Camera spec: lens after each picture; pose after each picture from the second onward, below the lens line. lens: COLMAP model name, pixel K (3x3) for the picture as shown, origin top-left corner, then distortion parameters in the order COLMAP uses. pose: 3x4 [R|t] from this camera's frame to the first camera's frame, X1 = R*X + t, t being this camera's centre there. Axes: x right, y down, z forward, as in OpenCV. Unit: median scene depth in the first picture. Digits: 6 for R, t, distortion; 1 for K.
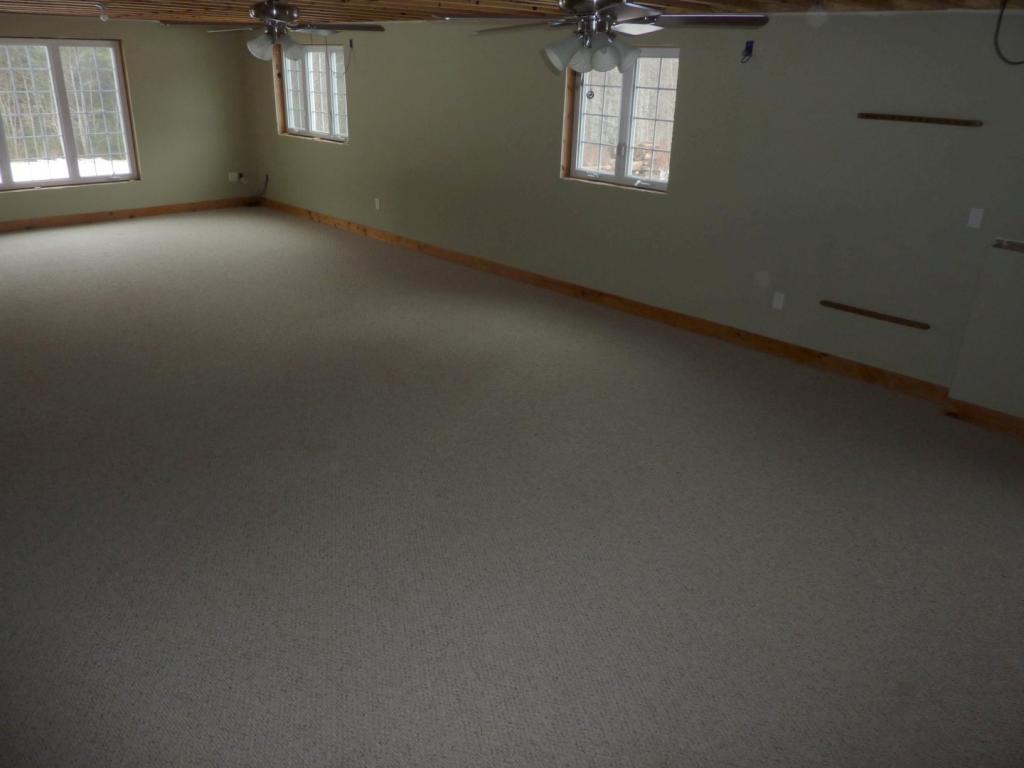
lens RADIAL K [[768.7, 0, 515.3], [0, 768.7, 382.4], [0, 0, 1]] dist [-0.013841, -0.010782]
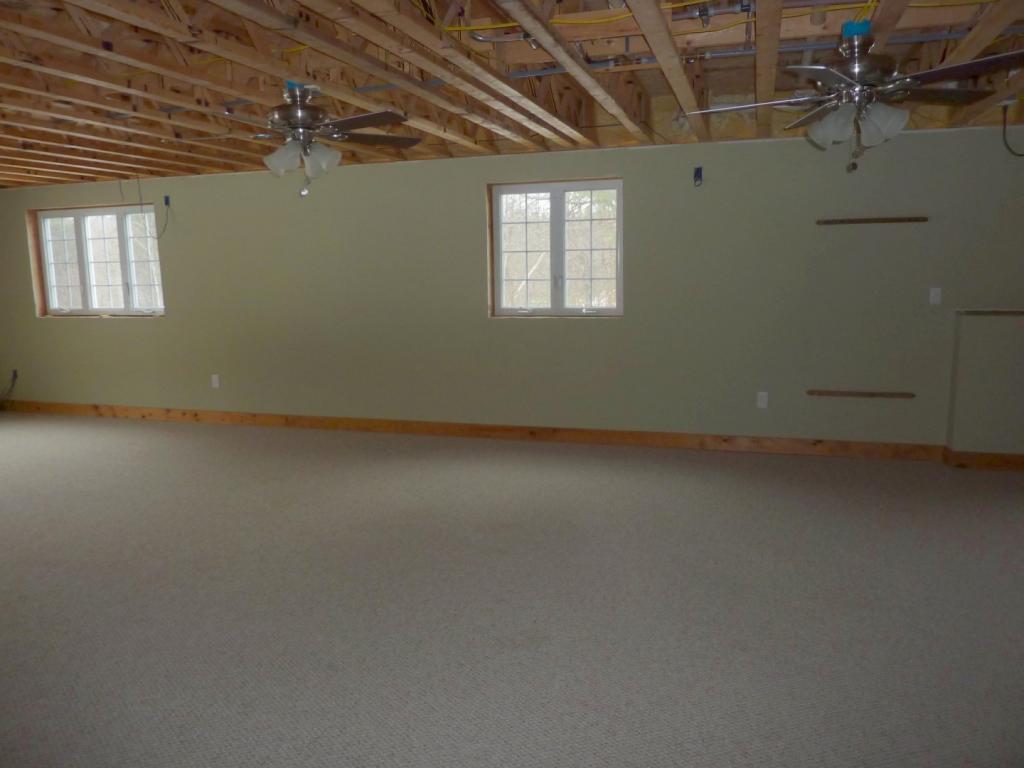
lens RADIAL K [[768.7, 0, 513.7], [0, 768.7, 378.4], [0, 0, 1]] dist [-0.013841, -0.010782]
pose [[0.884021, -0.127858, 0.449621, -0.376720], [0.225173, 0.959390, -0.169904, -0.030095], [-0.409639, 0.251441, 0.876911, 0.196408]]
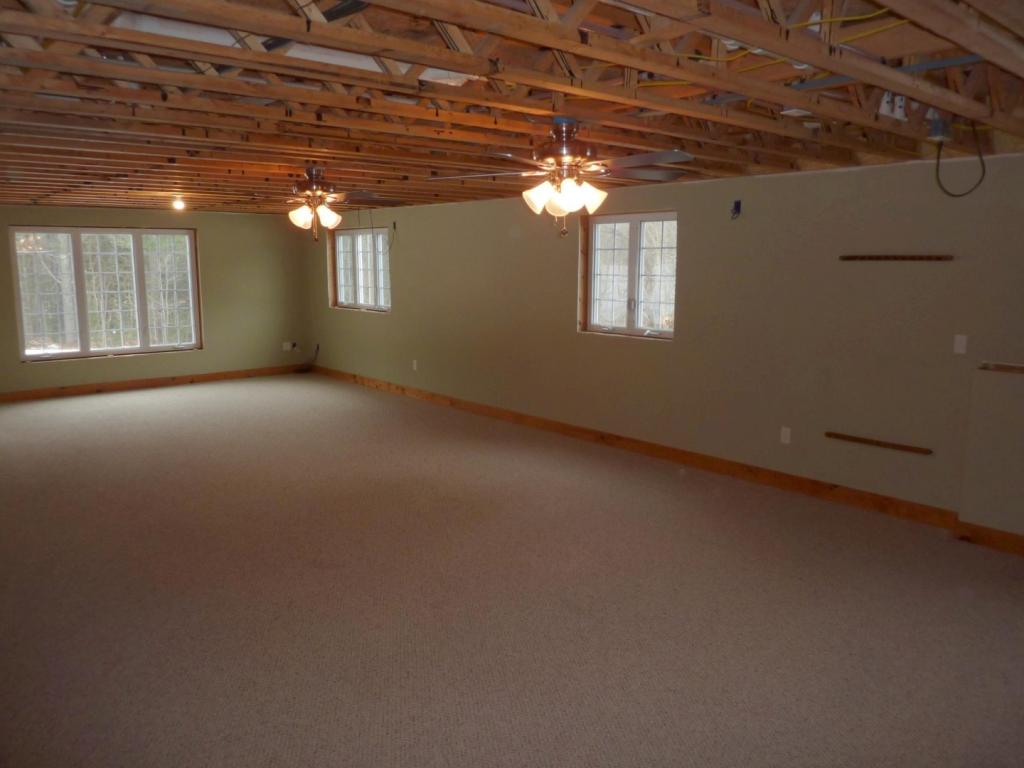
lens RADIAL K [[768.7, 0, 515.1], [0, 768.7, 384.3], [0, 0, 1]] dist [-0.013841, -0.010782]
pose [[0.997240, -0.018307, -0.071949, 0.051543], [0.001341, 0.973406, -0.229083, 0.055732], [0.074229, 0.228354, 0.970744, -0.034484]]
